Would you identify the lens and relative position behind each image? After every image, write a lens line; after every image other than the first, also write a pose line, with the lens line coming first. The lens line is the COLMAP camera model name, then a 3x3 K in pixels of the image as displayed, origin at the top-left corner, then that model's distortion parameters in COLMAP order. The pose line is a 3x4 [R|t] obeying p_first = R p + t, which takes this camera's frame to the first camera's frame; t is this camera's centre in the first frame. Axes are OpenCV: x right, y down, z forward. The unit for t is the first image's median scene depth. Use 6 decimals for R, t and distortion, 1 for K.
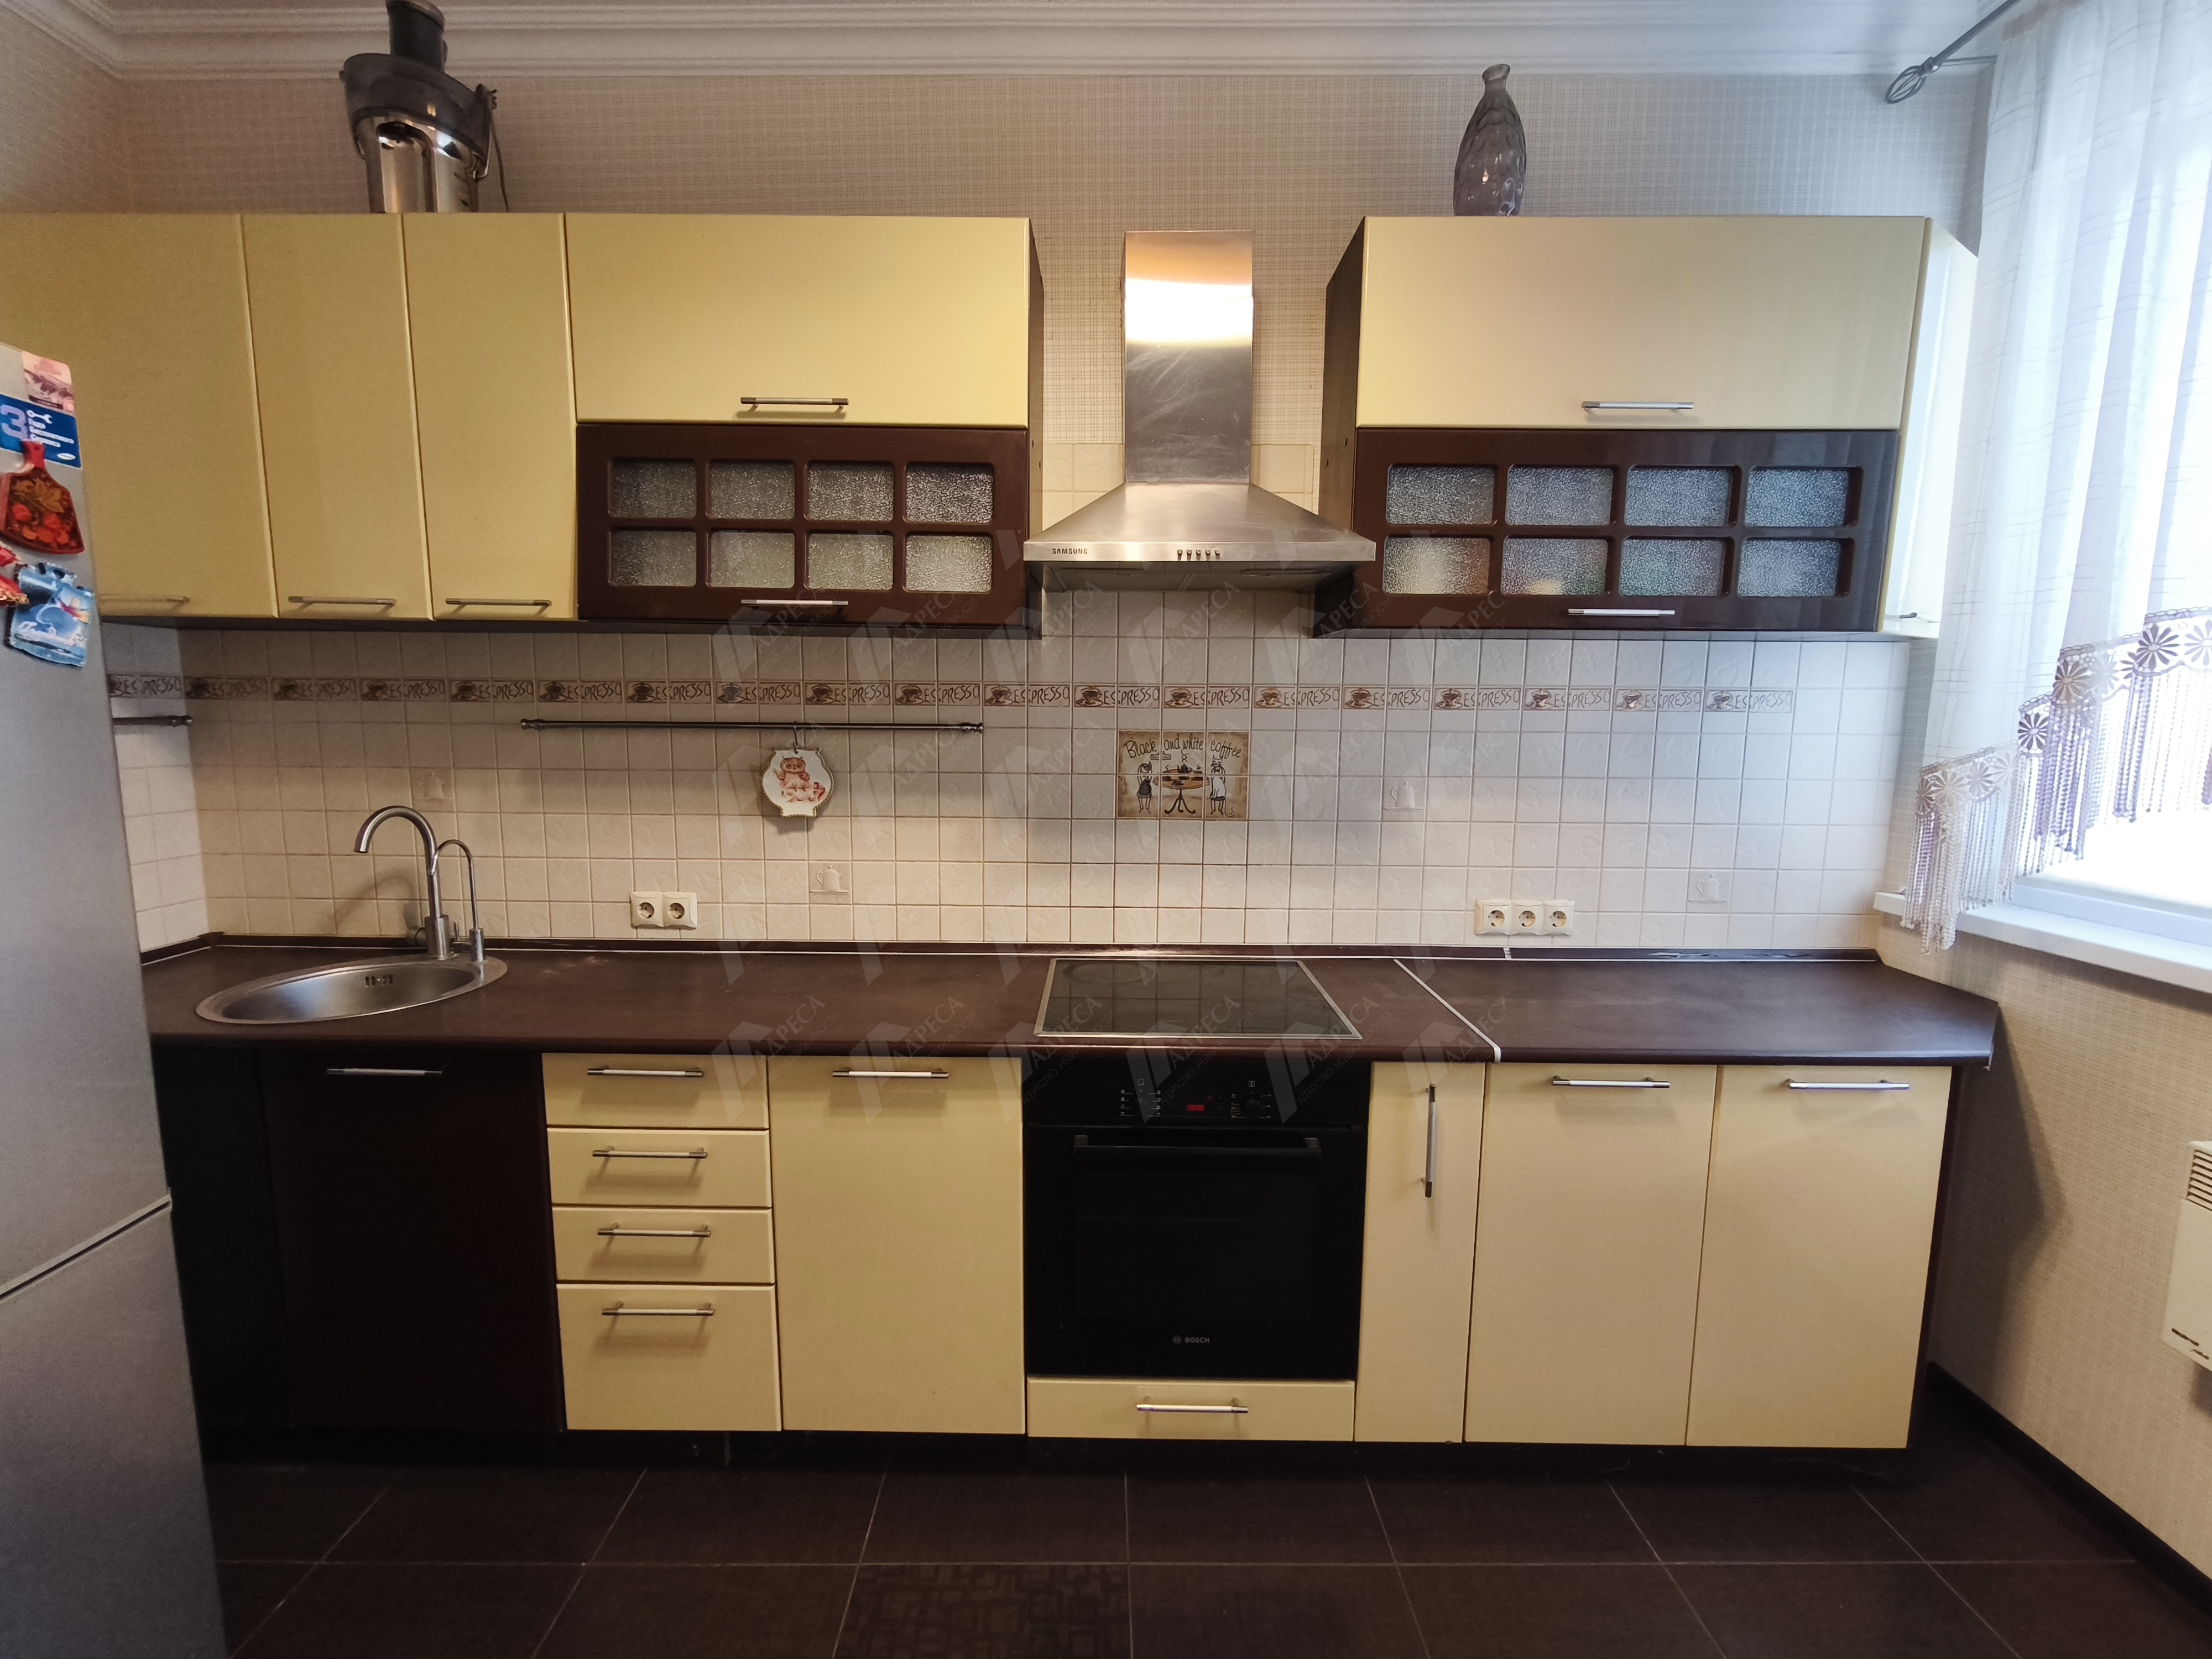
lens RADIAL K [[948.4, 0, 1097.0], [0, 948.4, 832.7], [0, 0, 1]] dist [0.004671, -0.000297]
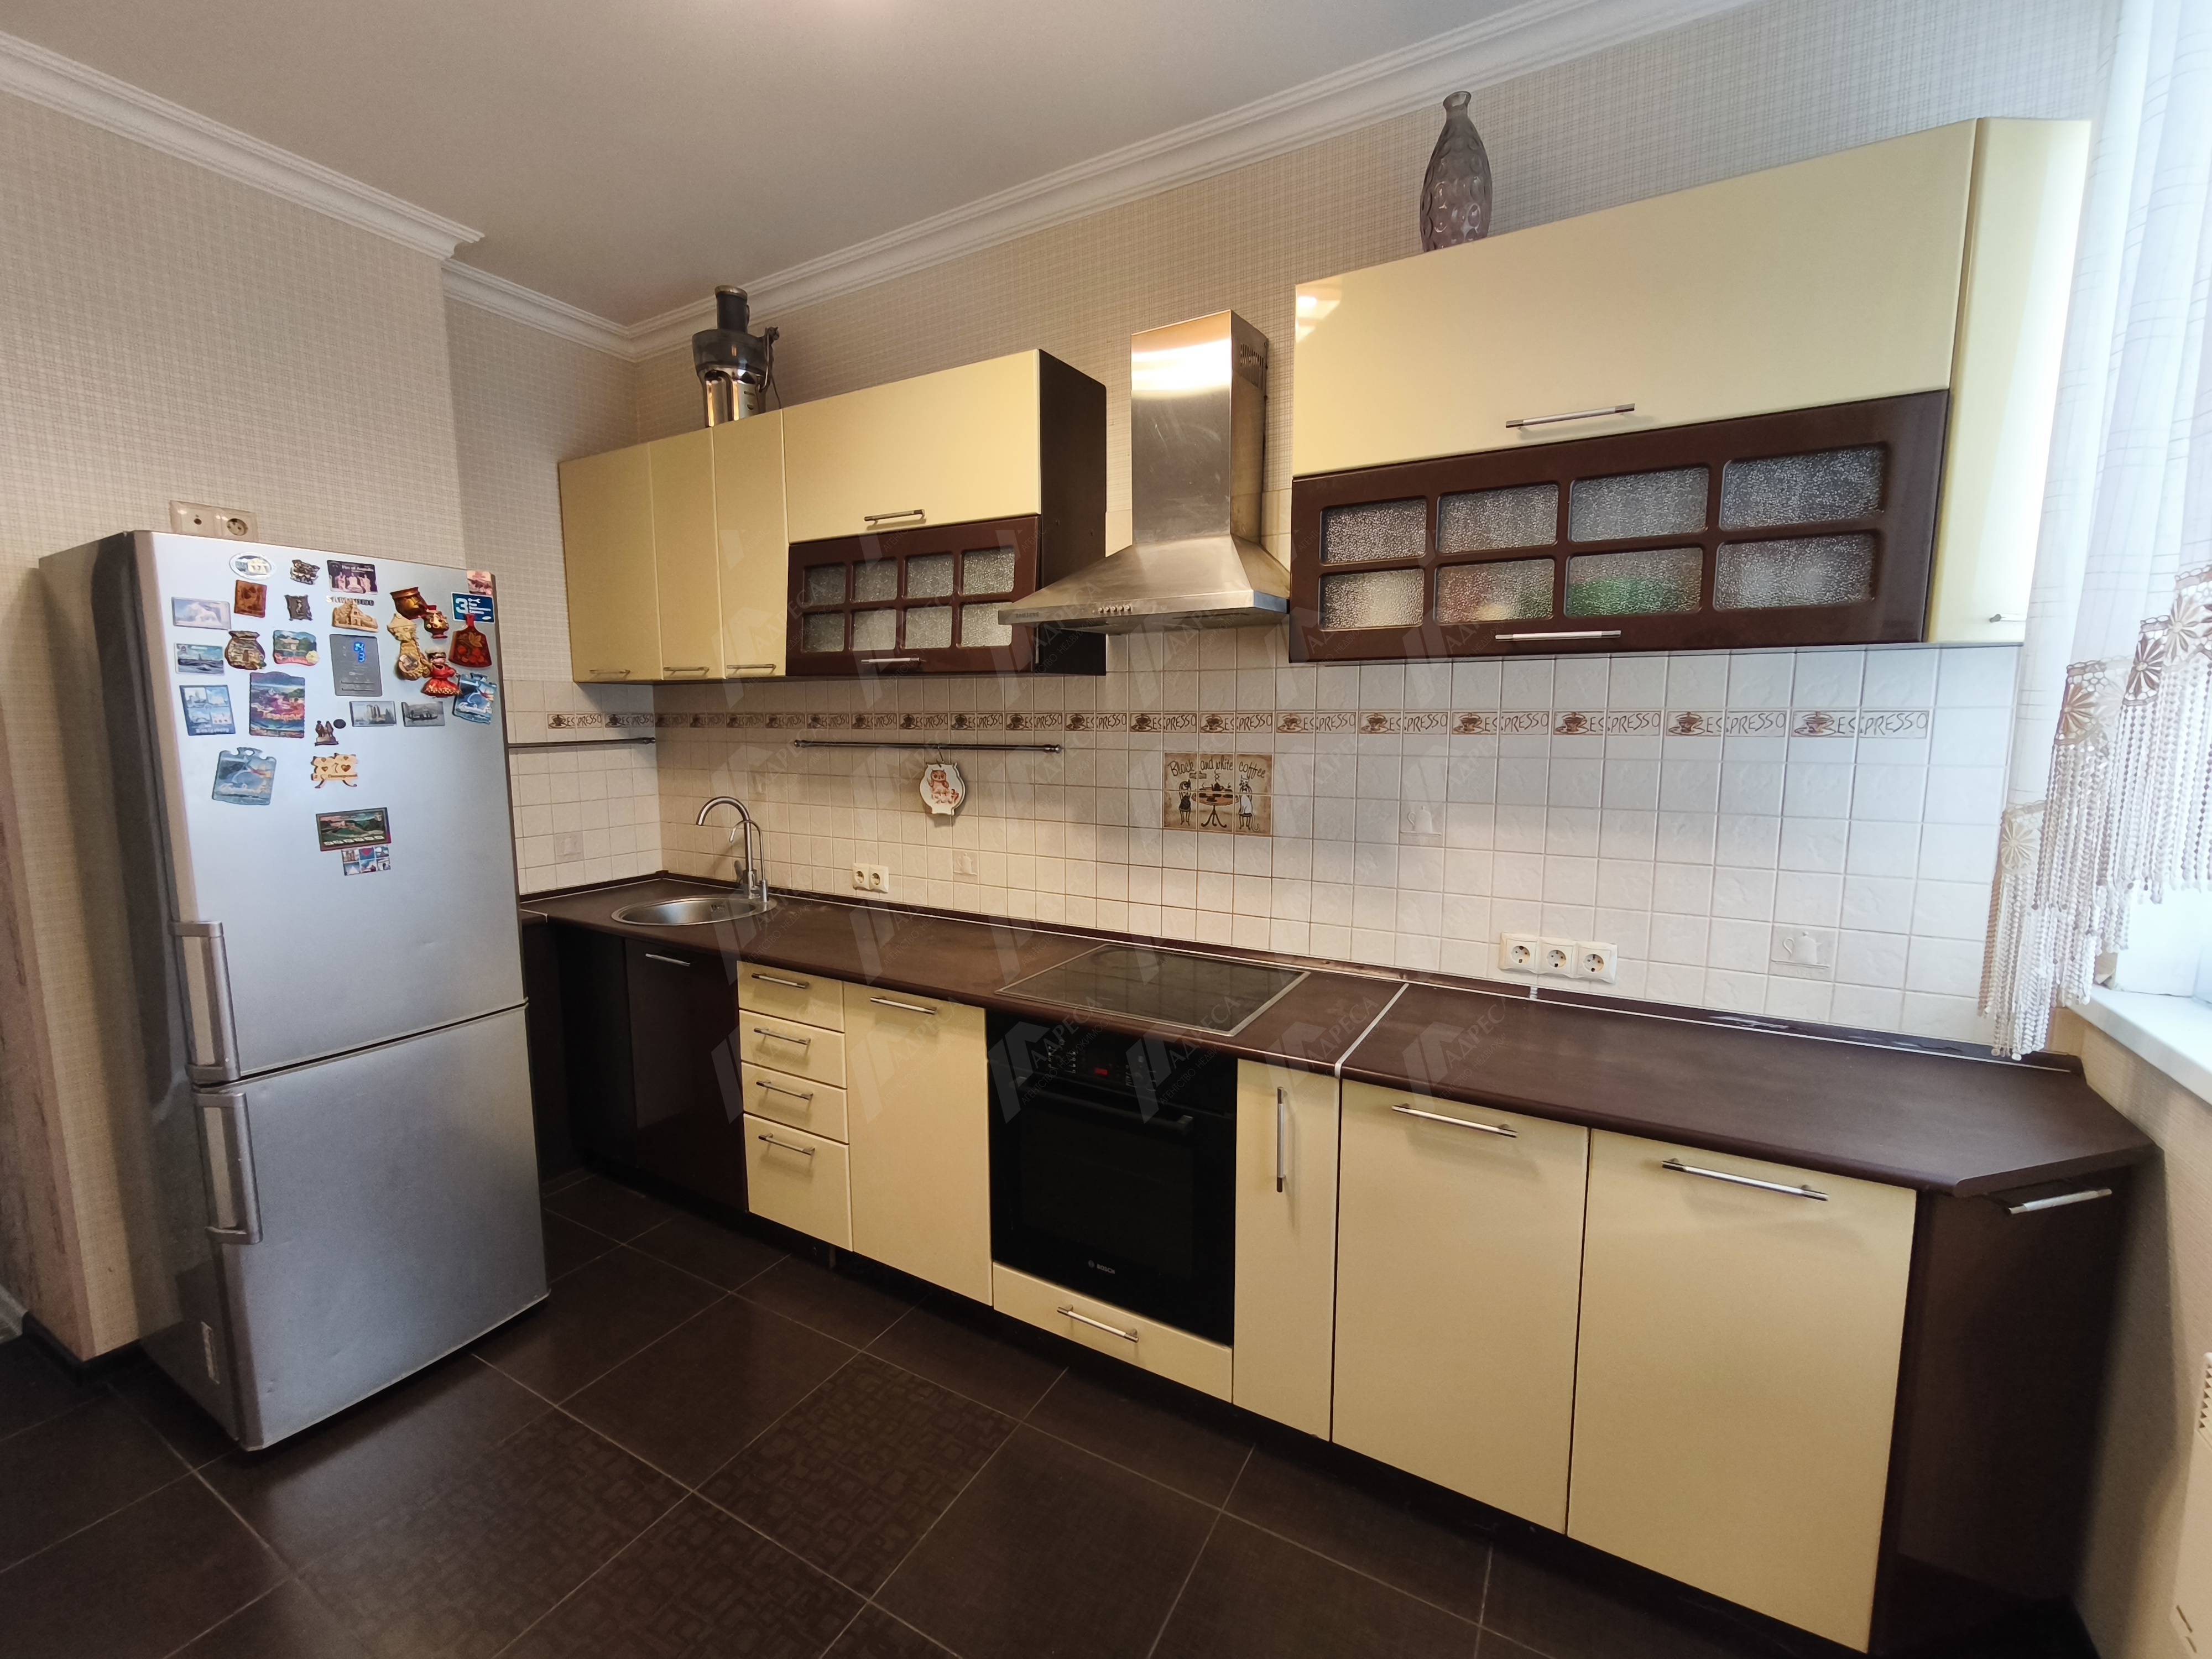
lens RADIAL K [[966.2, 0, 1106.0], [0, 966.2, 829.5], [0, 0, 1]] dist [0.010874, -0.000307]
pose [[0.860951, 0.051528, -0.506072, 0.636309], [-0.053169, 0.998523, 0.011217, -0.026509], [0.505902, 0.017250, 0.862418, -0.050601]]
